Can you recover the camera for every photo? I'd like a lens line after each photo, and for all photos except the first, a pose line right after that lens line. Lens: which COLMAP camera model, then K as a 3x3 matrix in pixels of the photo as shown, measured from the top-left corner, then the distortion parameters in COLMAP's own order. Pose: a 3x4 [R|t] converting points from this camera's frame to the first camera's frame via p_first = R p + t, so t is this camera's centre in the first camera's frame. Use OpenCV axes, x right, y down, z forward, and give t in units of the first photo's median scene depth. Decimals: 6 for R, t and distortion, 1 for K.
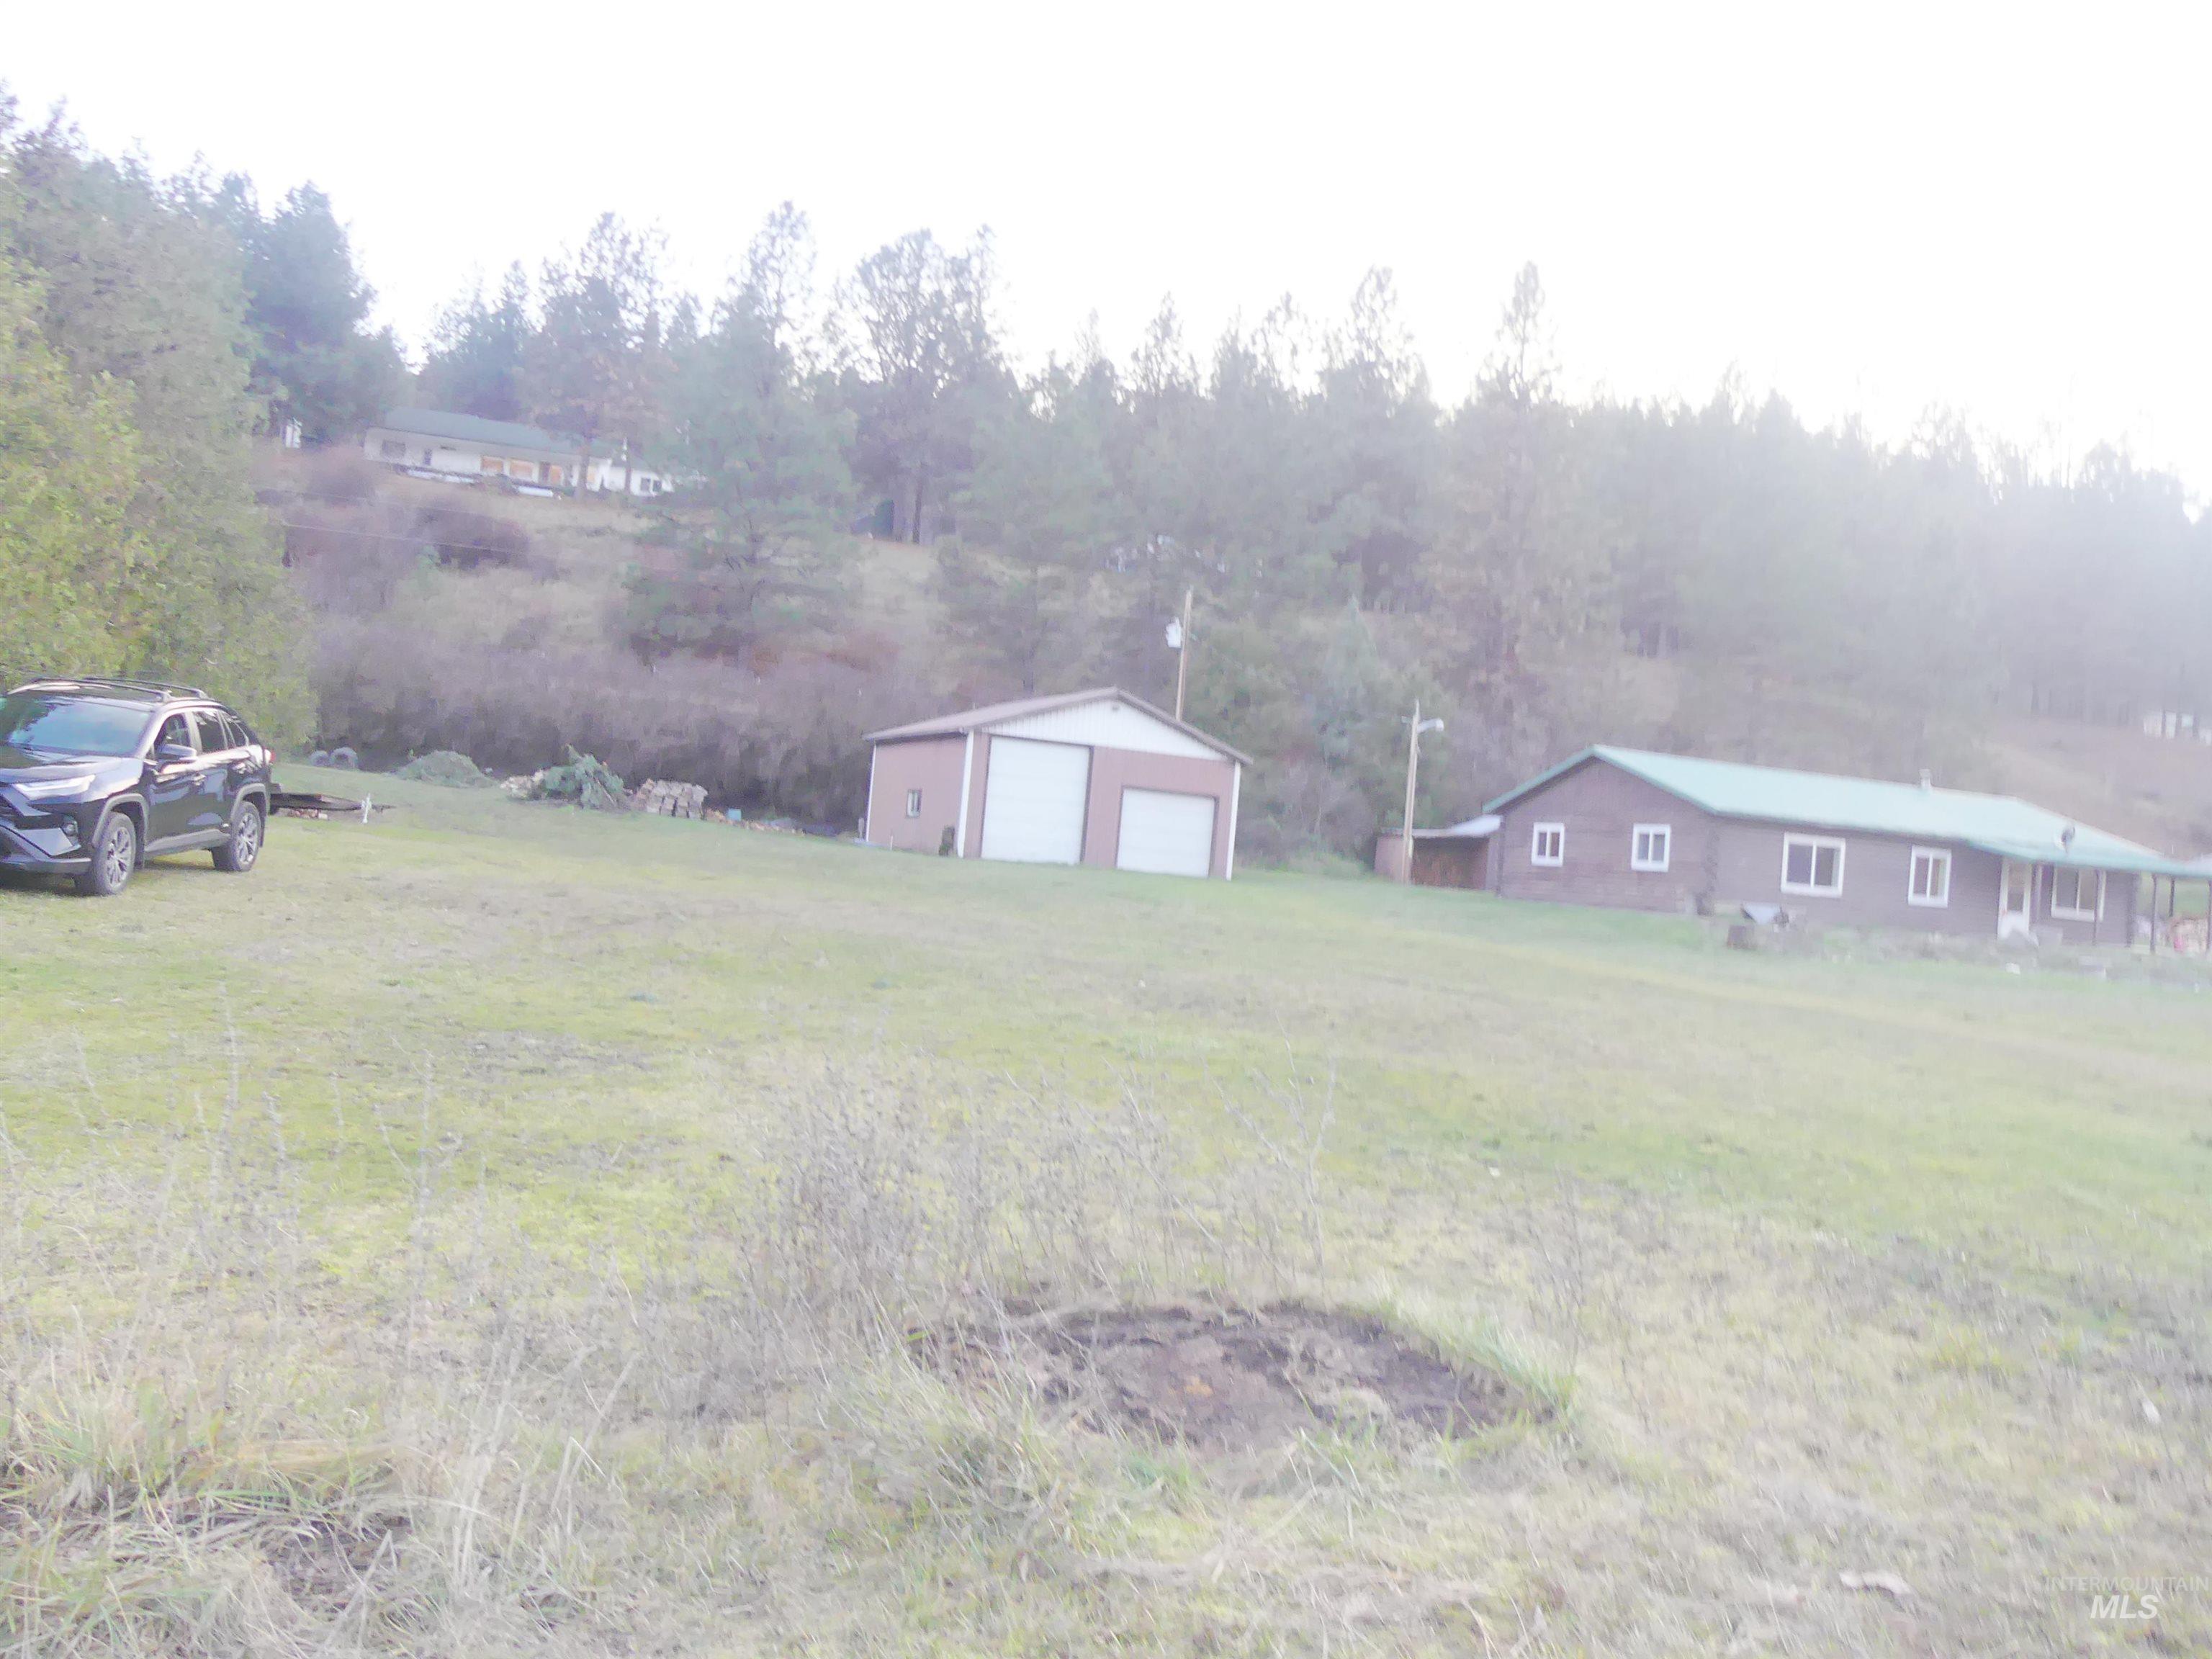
lens RADIAL K [[1680.2, 0, 1107.9], [0, 1680.2, 823.9], [0, 0, 1]] dist [-0.022508, 0.014955]
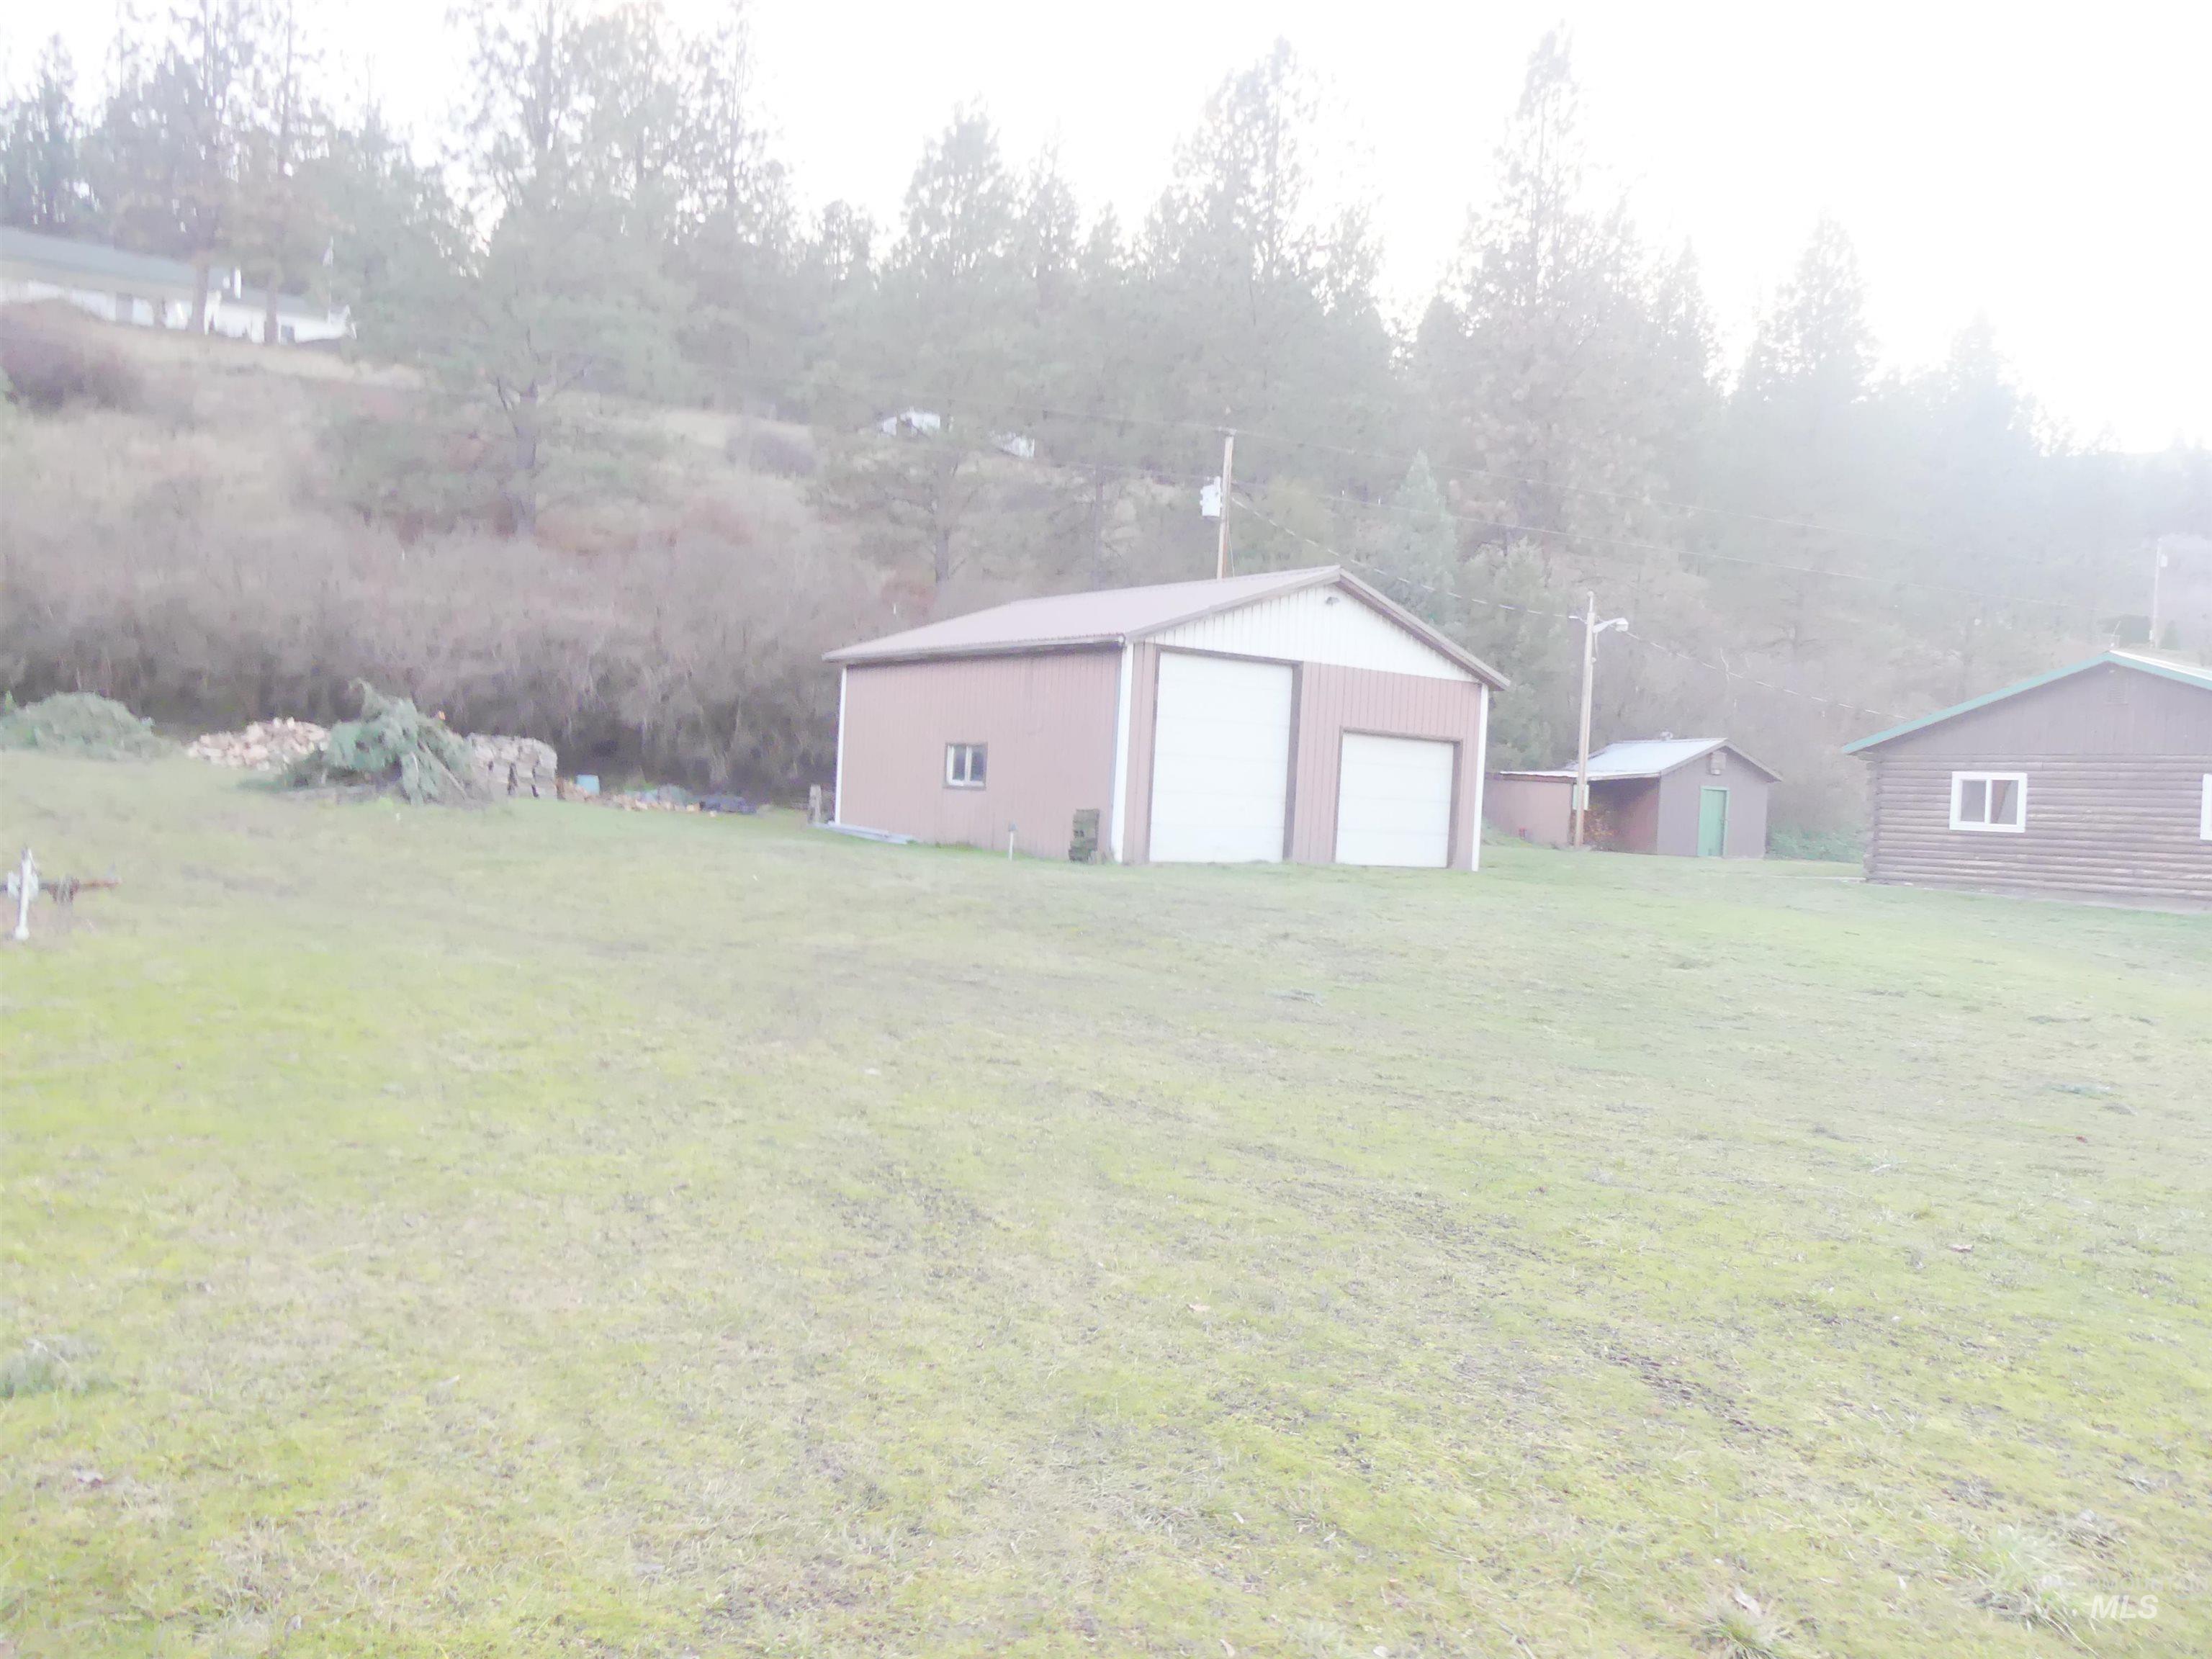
lens RADIAL K [[1680.2, 0, 1122.1], [0, 1680.2, 831.6], [0, 0, 1]] dist [-0.022508, 0.014955]
pose [[0.973926, -0.041196, 0.223095, -0.178518], [0.028247, 0.997742, 0.060926, -0.021444], [-0.225101, -0.053036, 0.972891, 0.368248]]
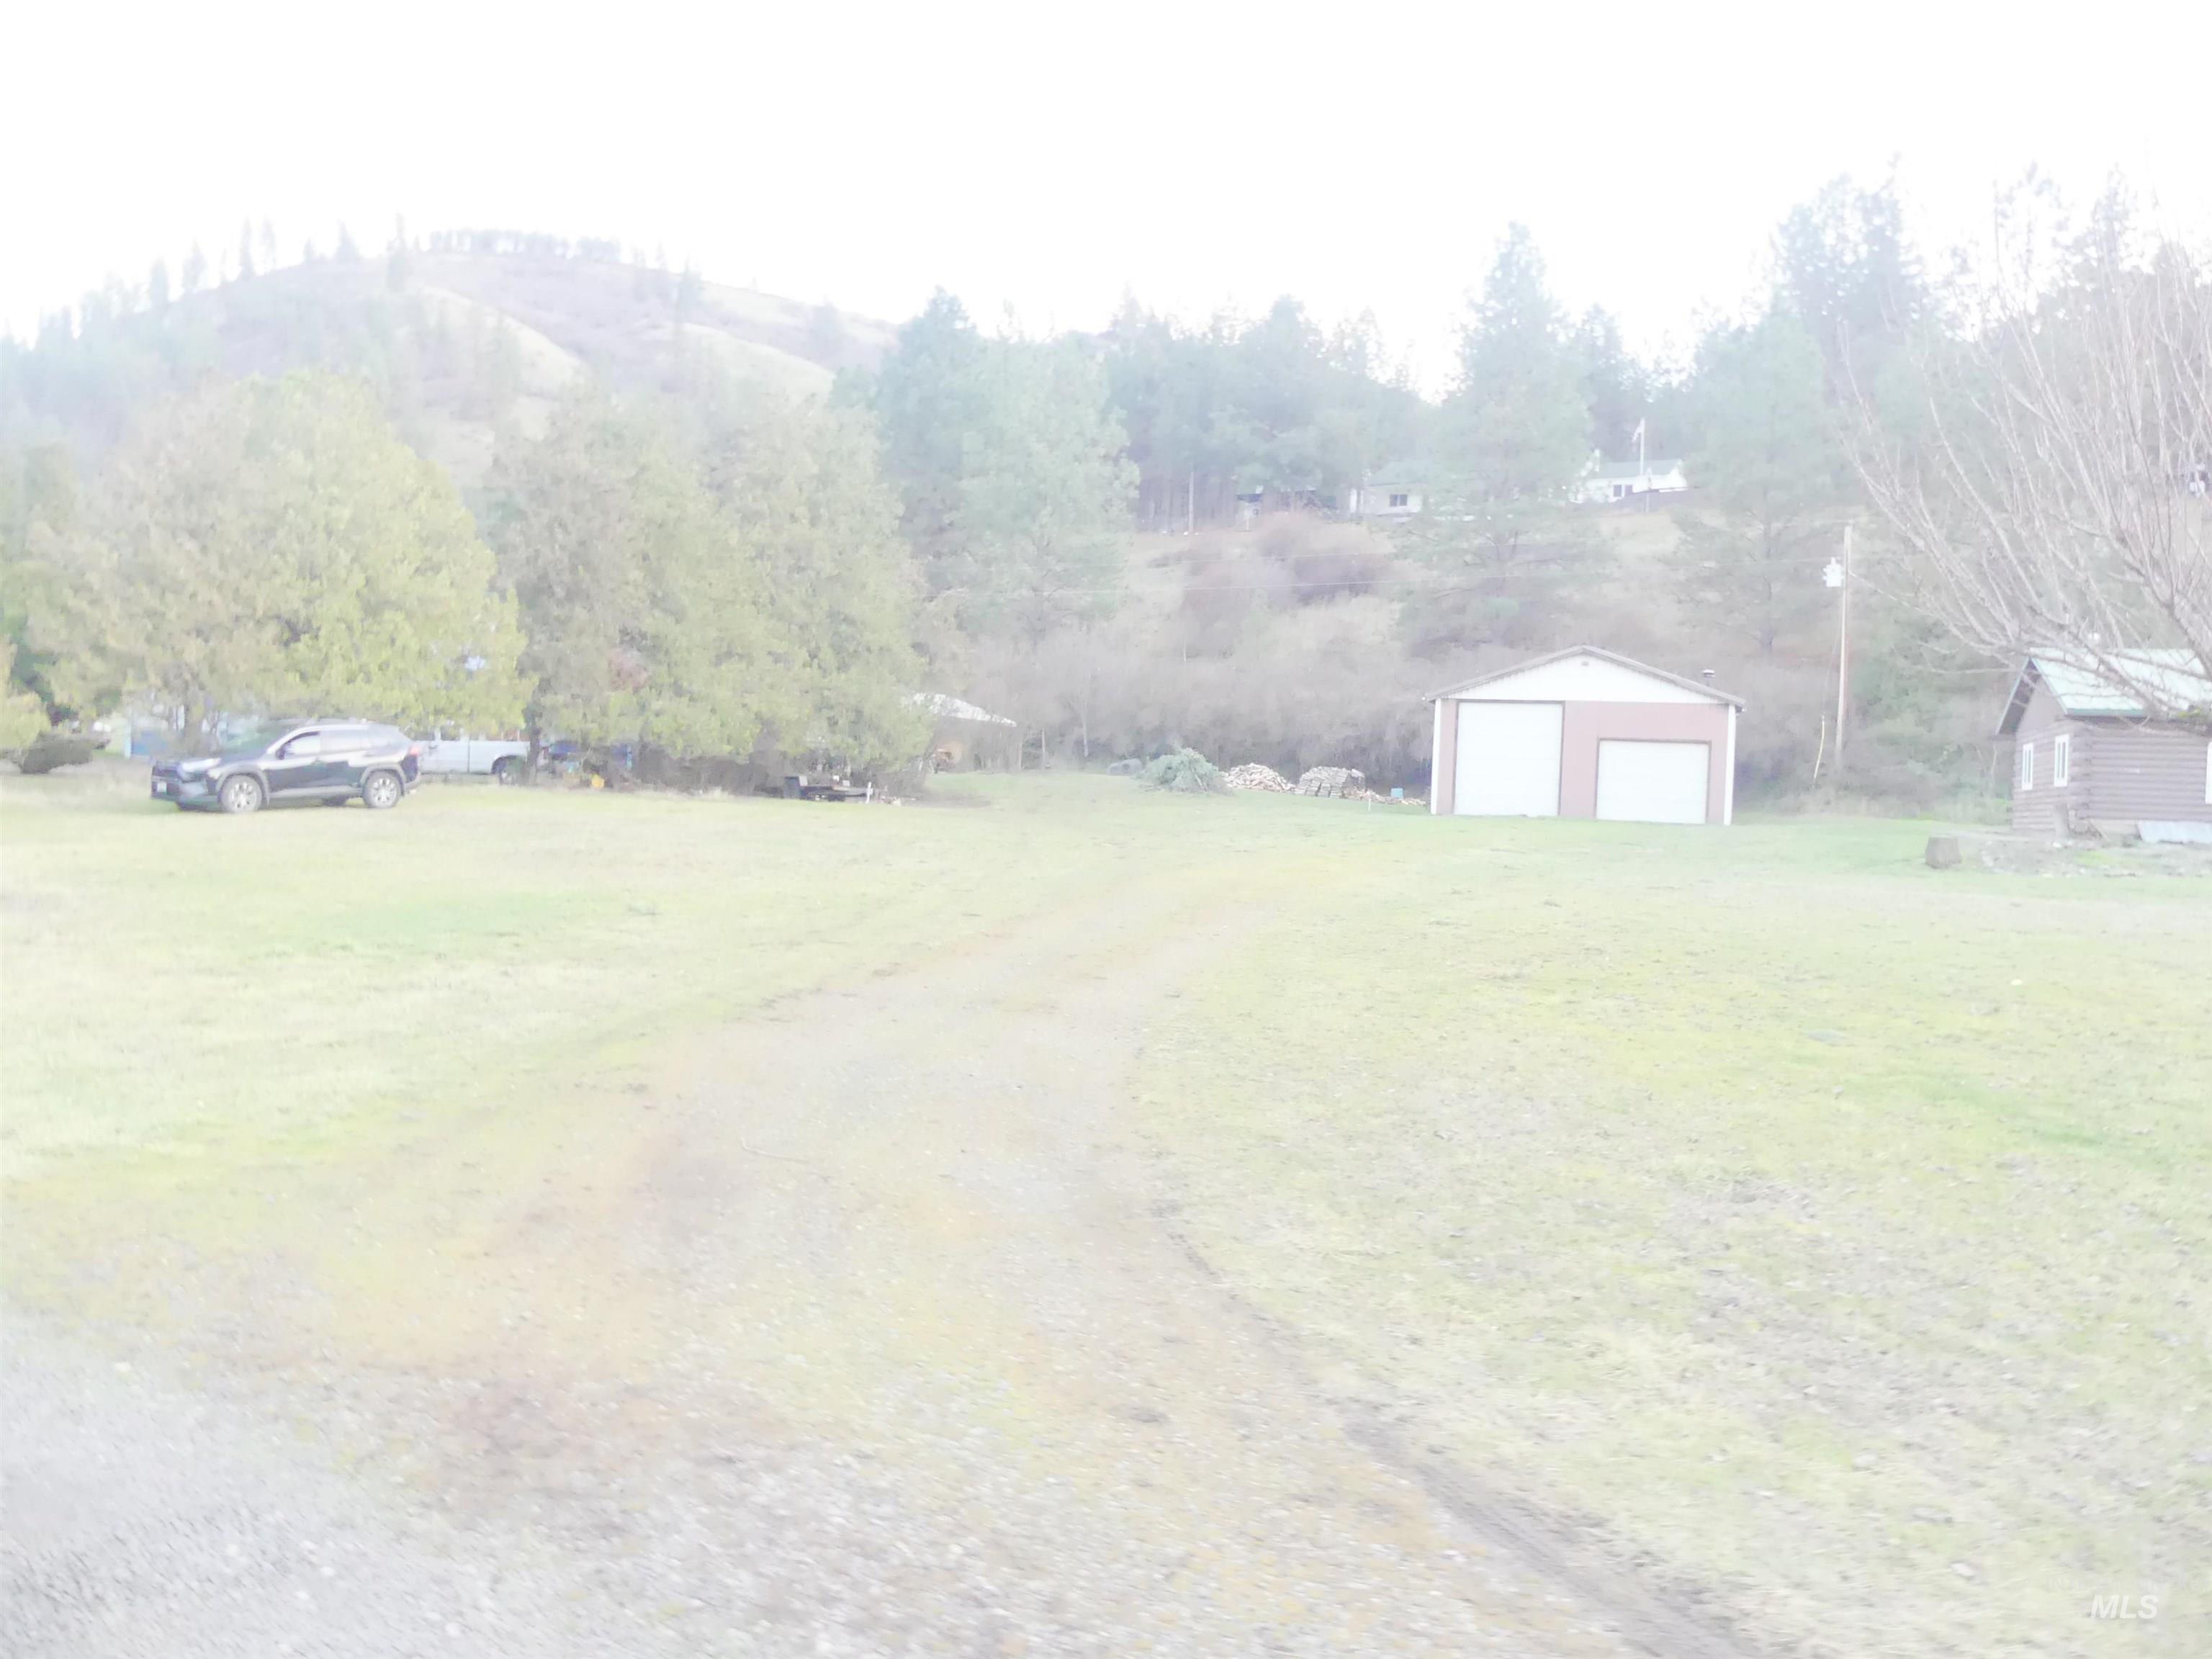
lens RADIAL K [[1680.2, 0, 1102.0], [0, 1680.2, 825.1], [0, 0, 1]] dist [-0.022508, 0.014955]
pose [[0.742150, -0.046447, -0.668622, 0.404515], [0.041293, 0.998869, -0.023554, 0.036692], [0.668960, -0.010129, 0.743229, 0.031113]]
